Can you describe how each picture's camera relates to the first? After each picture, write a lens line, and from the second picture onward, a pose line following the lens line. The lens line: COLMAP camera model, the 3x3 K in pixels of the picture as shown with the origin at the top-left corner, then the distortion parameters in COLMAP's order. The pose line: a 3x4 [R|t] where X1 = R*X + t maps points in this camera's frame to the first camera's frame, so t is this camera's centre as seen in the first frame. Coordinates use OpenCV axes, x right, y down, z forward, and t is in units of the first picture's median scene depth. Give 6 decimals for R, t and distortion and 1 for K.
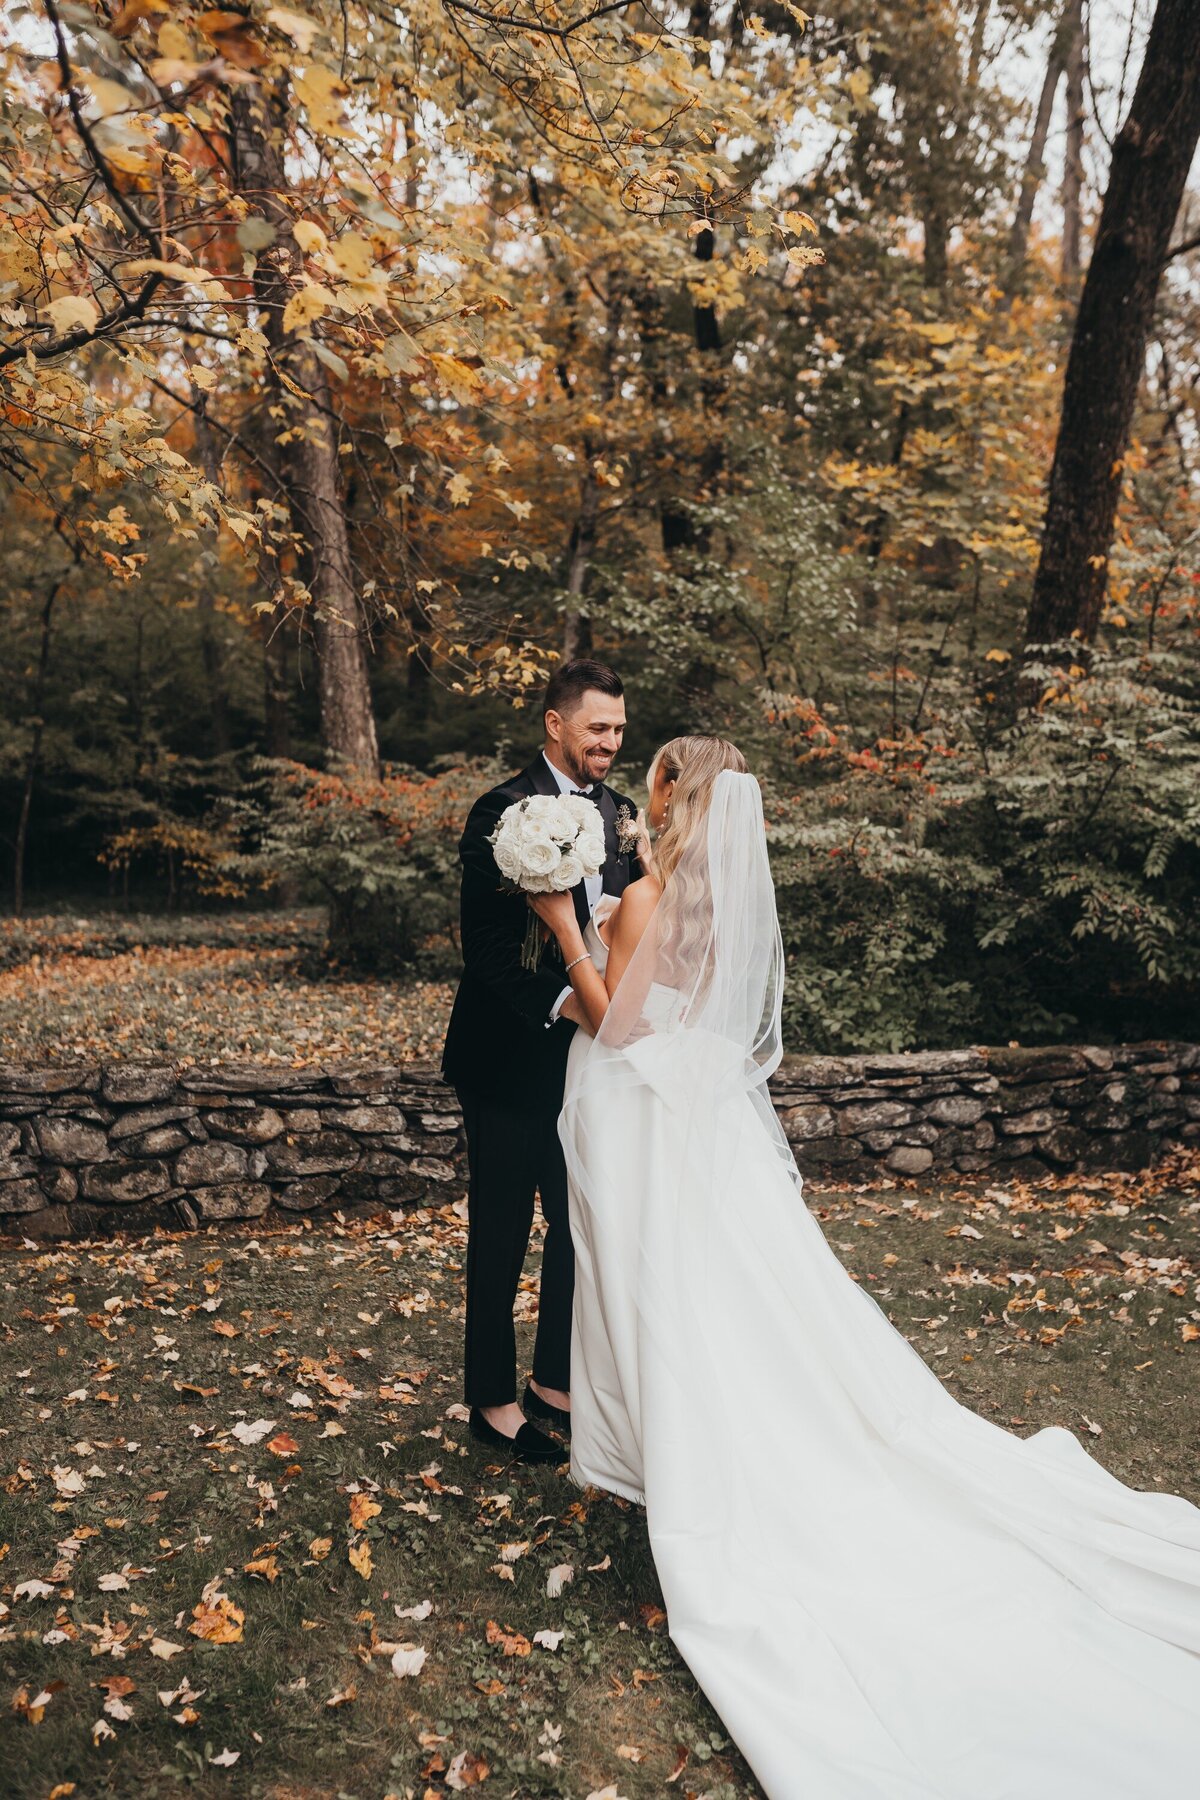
lens RADIAL K [[1734.3, 0, 596.0], [0, 1734.3, 899.2], [0, 0, 1]] dist [-0.065863, 0.102883]
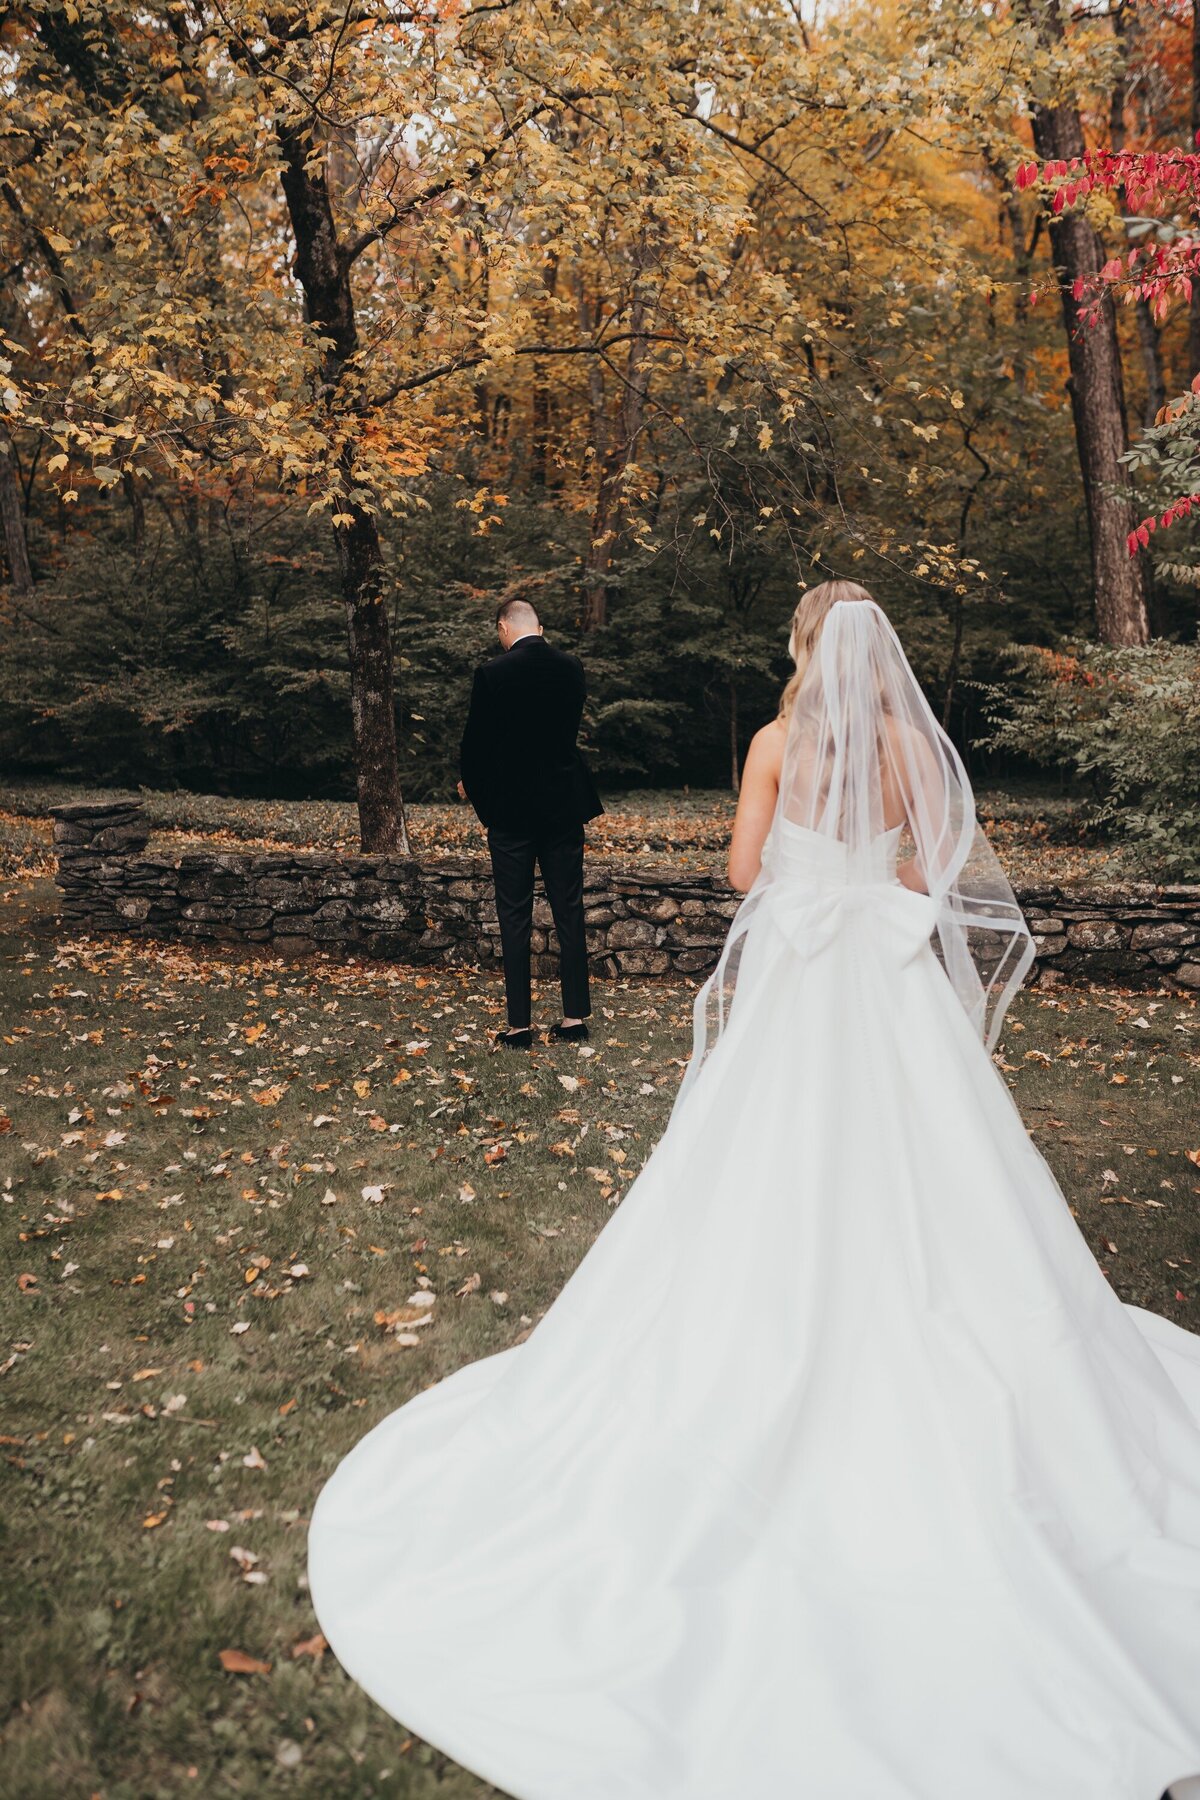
lens RADIAL K [[1781.7, 0, 598.8], [0, 1781.7, 875.6], [0, 0, 1]] dist [-0.043948, 0.008817]
pose [[0.794833, 0.029541, -0.606109, 0.636829], [-0.004782, 0.999088, 0.042423, 0.042175], [0.606809, -0.030821, 0.794250, -0.176953]]
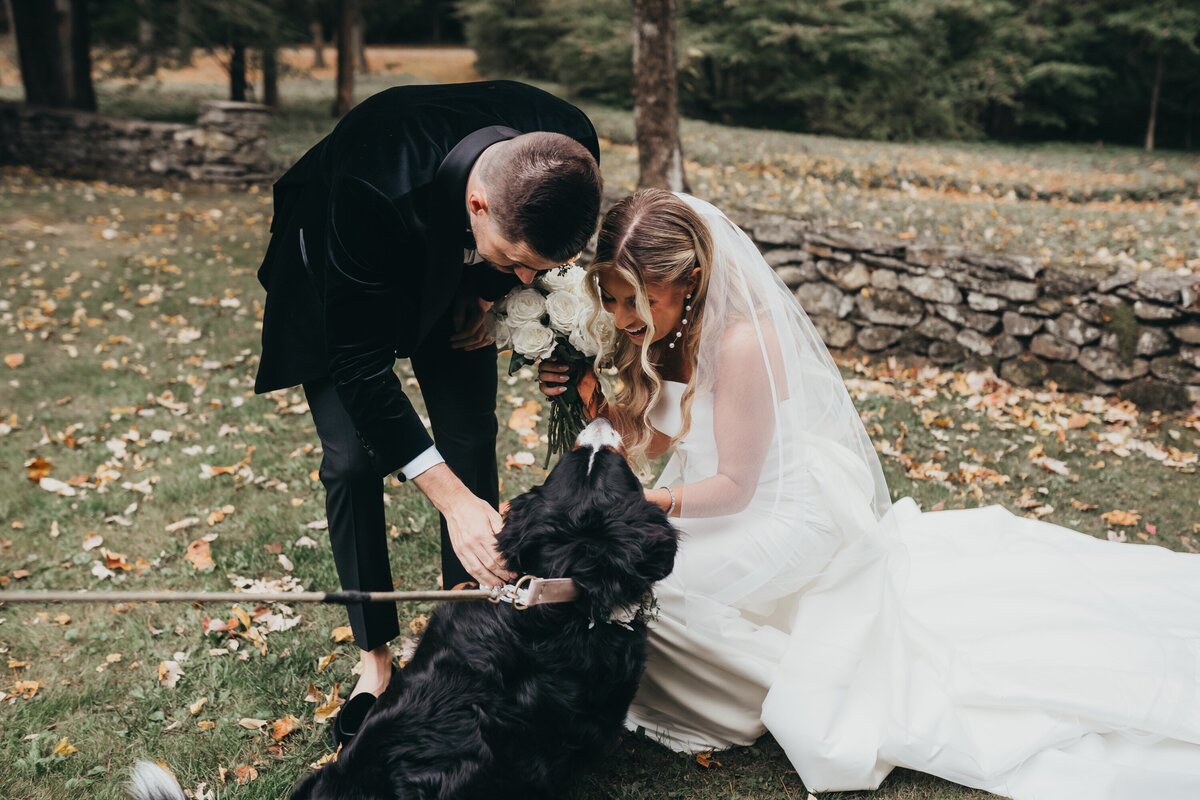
lens RADIAL K [[1188.6, 0, 598.2], [0, 1188.6, 398.8], [0, 0, 1]] dist [-0.061691, 0.086999]
pose [[0.497466, 0.238003, -0.834195, 0.453355], [-0.068904, 0.969430, 0.235496, 0.026282], [0.864743, -0.059672, 0.498658, 0.402243]]
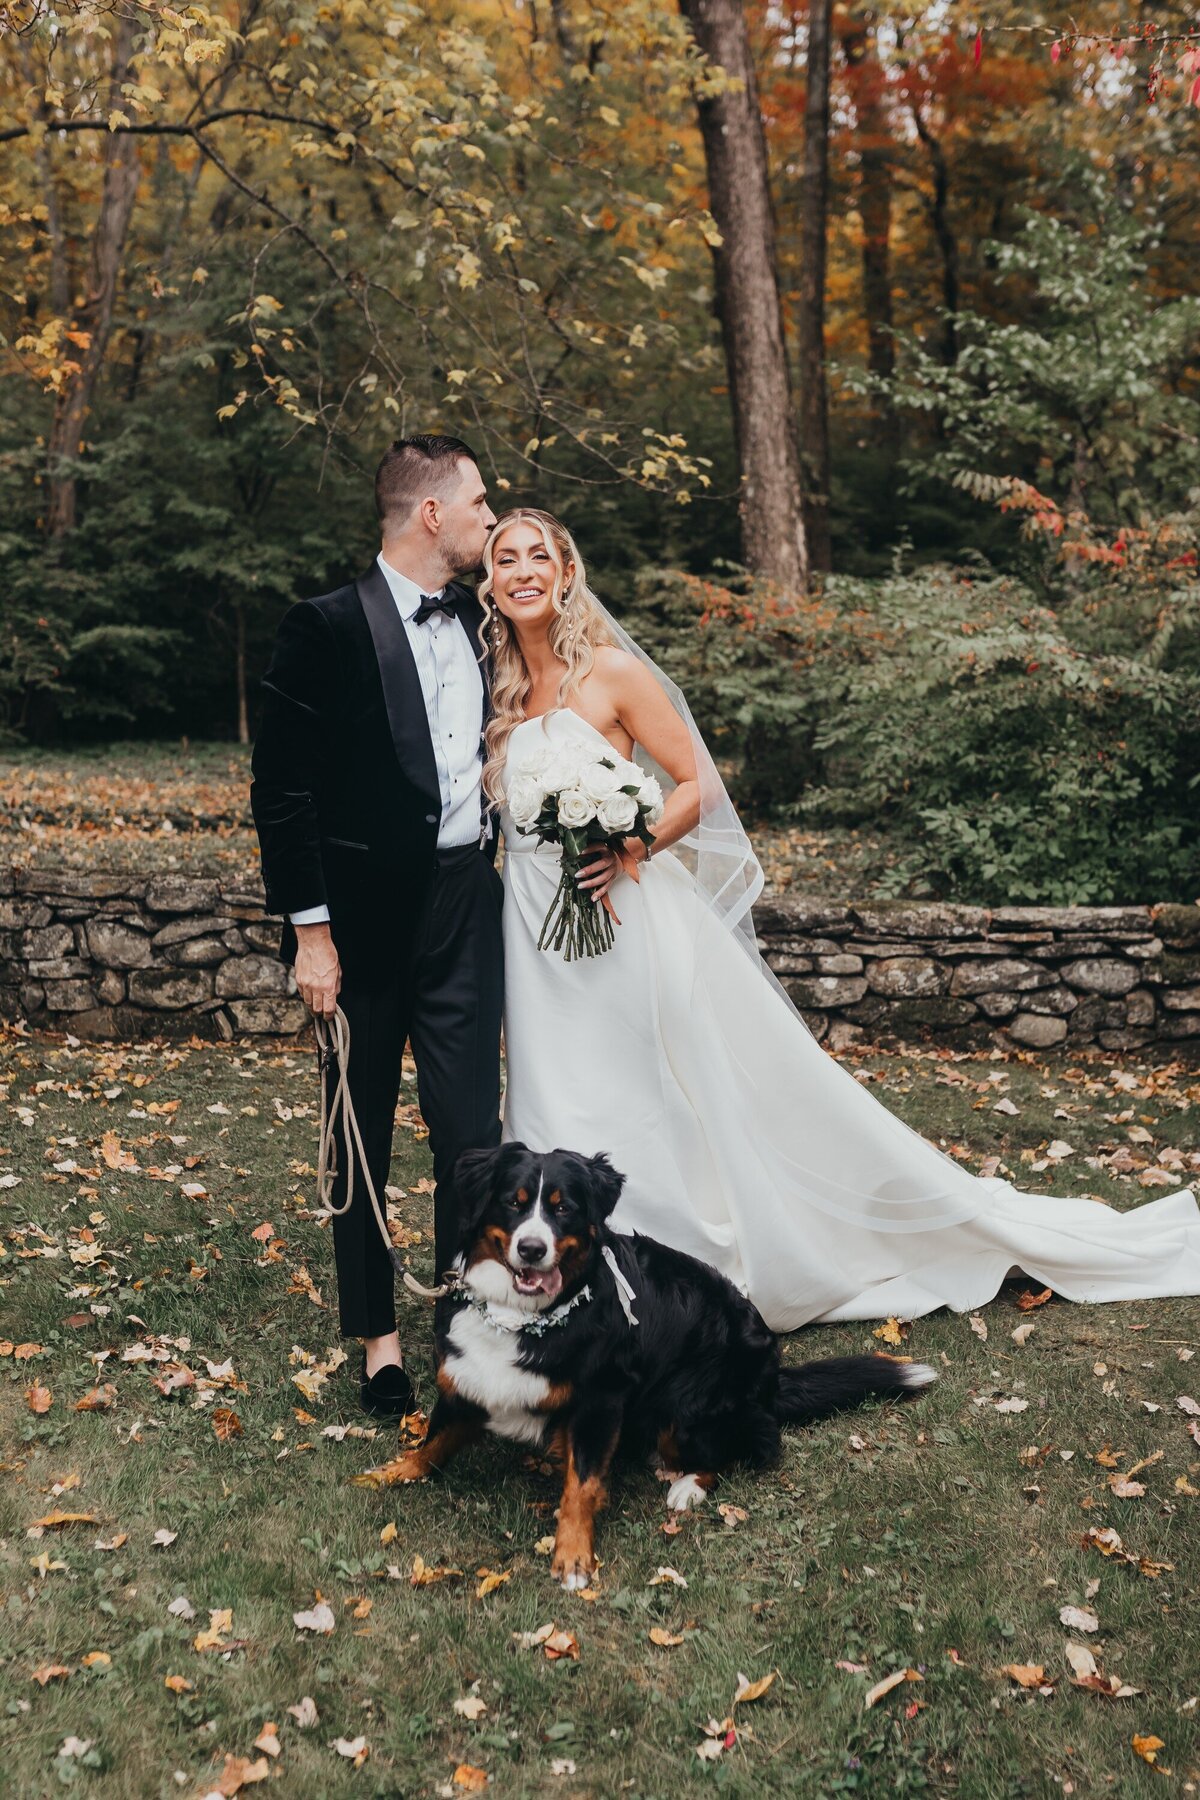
lens RADIAL K [[2120.4, 0, 498.6], [0, 2120.4, 934.1], [0, 0, 1]] dist [-0.087971, 0.246436]
pose [[0.910778, 0.049213, -0.409953, 0.402452], [-0.014154, 0.996009, 0.088121, 0.018622], [0.412654, -0.074456, 0.907840, -0.046574]]
